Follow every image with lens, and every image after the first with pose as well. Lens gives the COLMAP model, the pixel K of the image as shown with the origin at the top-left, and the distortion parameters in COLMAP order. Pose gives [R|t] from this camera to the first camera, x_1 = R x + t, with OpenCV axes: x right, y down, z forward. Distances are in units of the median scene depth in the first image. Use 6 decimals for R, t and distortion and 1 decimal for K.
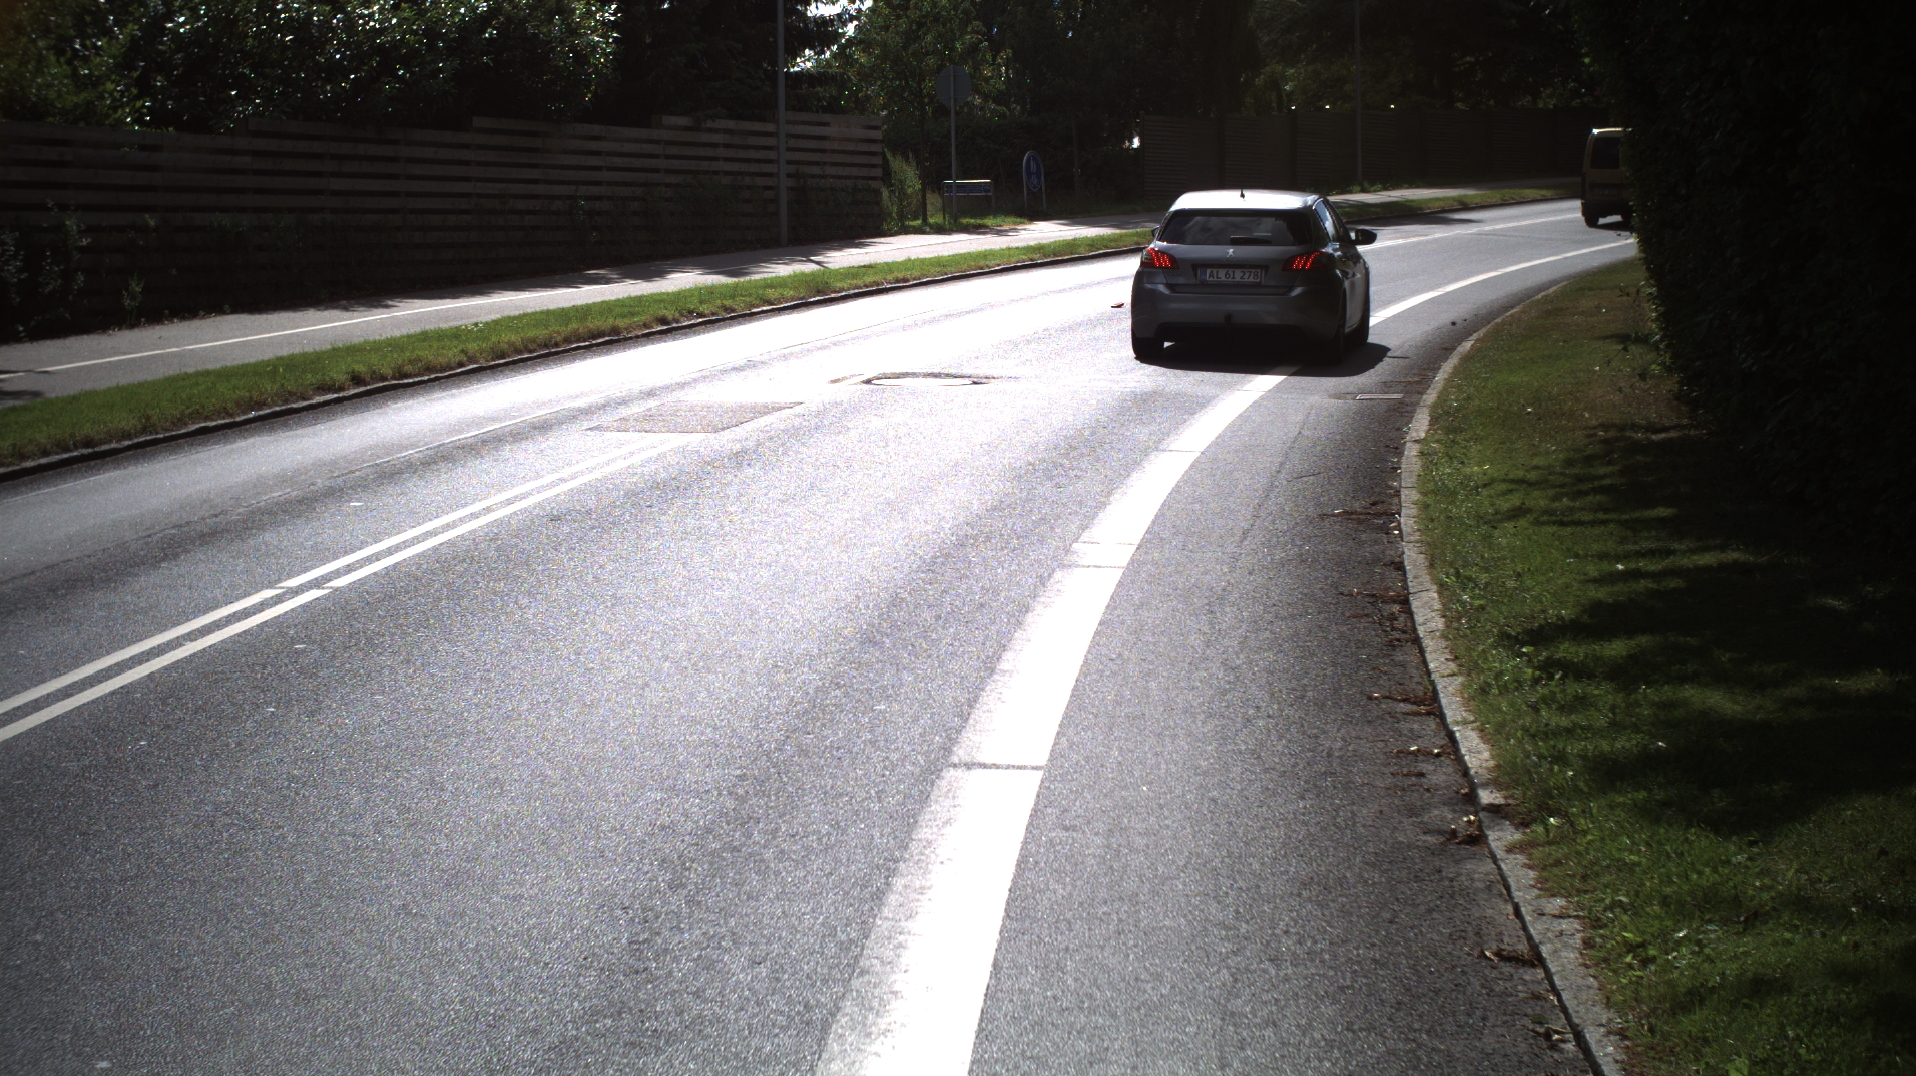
lens RADIAL K [[3296.2, 0, 958.0], [0, 3296.2, 538.0], [0, 0, 1]] dist [-0.298909, 0.381494]
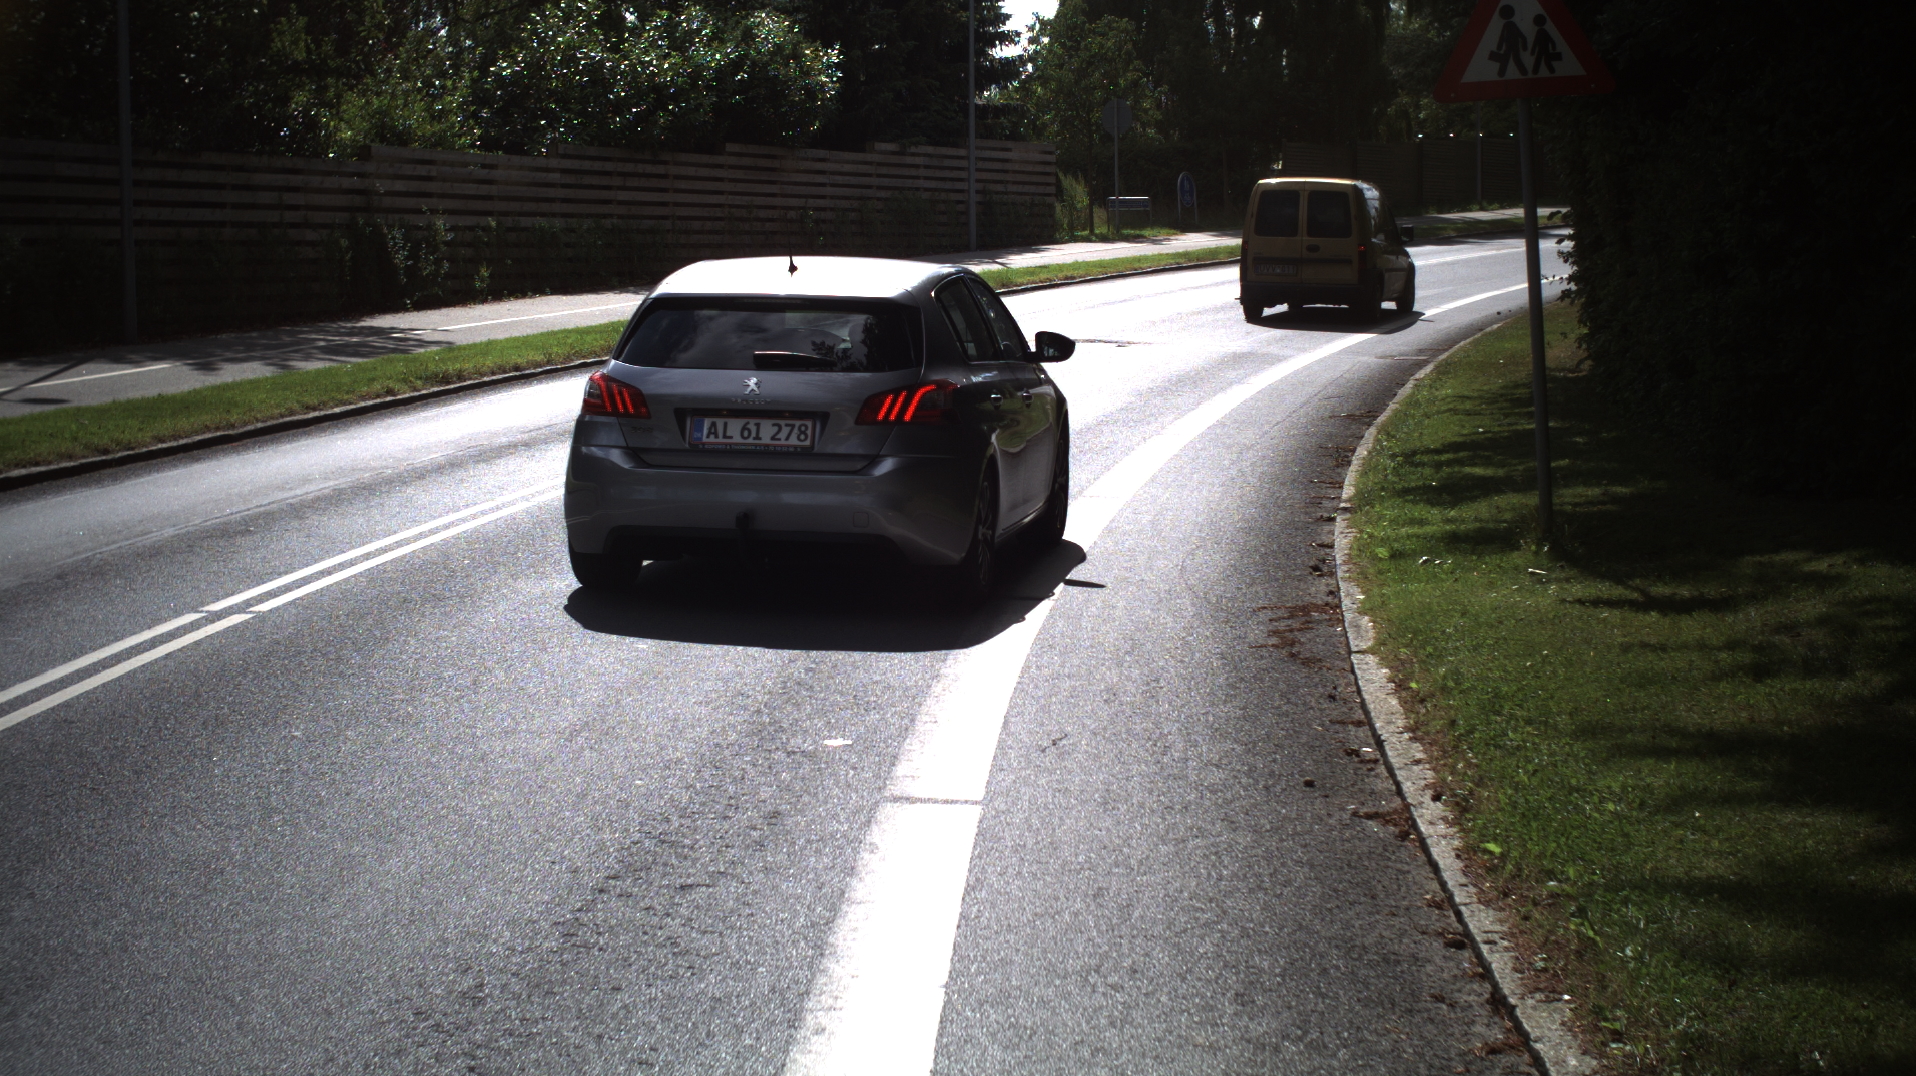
lens RADIAL K [[3296.2, 0, 958.0], [0, 3296.2, 538.0], [0, 0, 1]] dist [-0.298909, 0.381494]
pose [[0.998570, 0.011810, -0.052148, 0.006380], [-0.012032, 0.999920, -0.003930, 0.024495], [0.052097, 0.004552, 0.998632, -0.234069]]
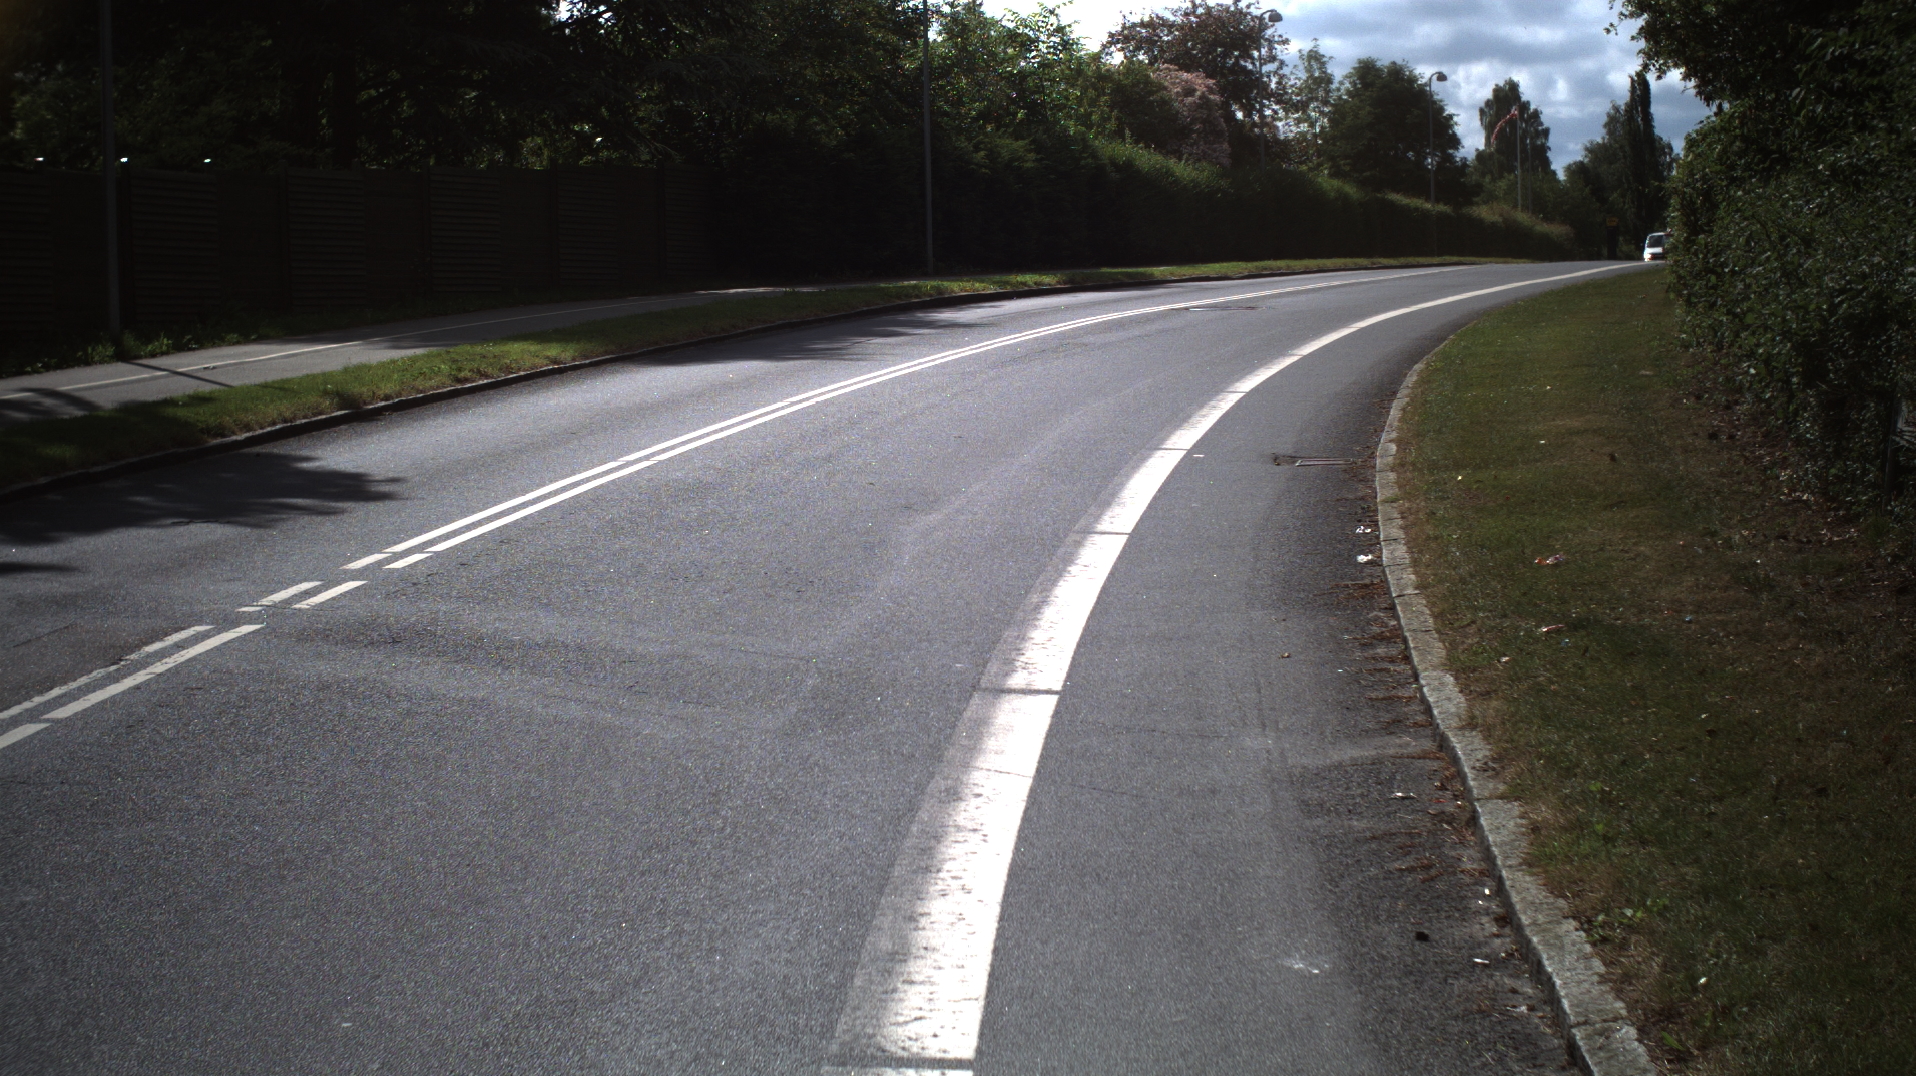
lens RADIAL K [[3296.2, 0, 958.0], [0, 3296.2, 538.0], [0, 0, 1]] dist [-0.298909, 0.381494]
pose [[0.949910, -0.028560, 0.311215, 0.173300], [0.037636, 0.999022, -0.023195, -0.124950], [-0.310248, 0.033747, 0.950056, 1.037499]]
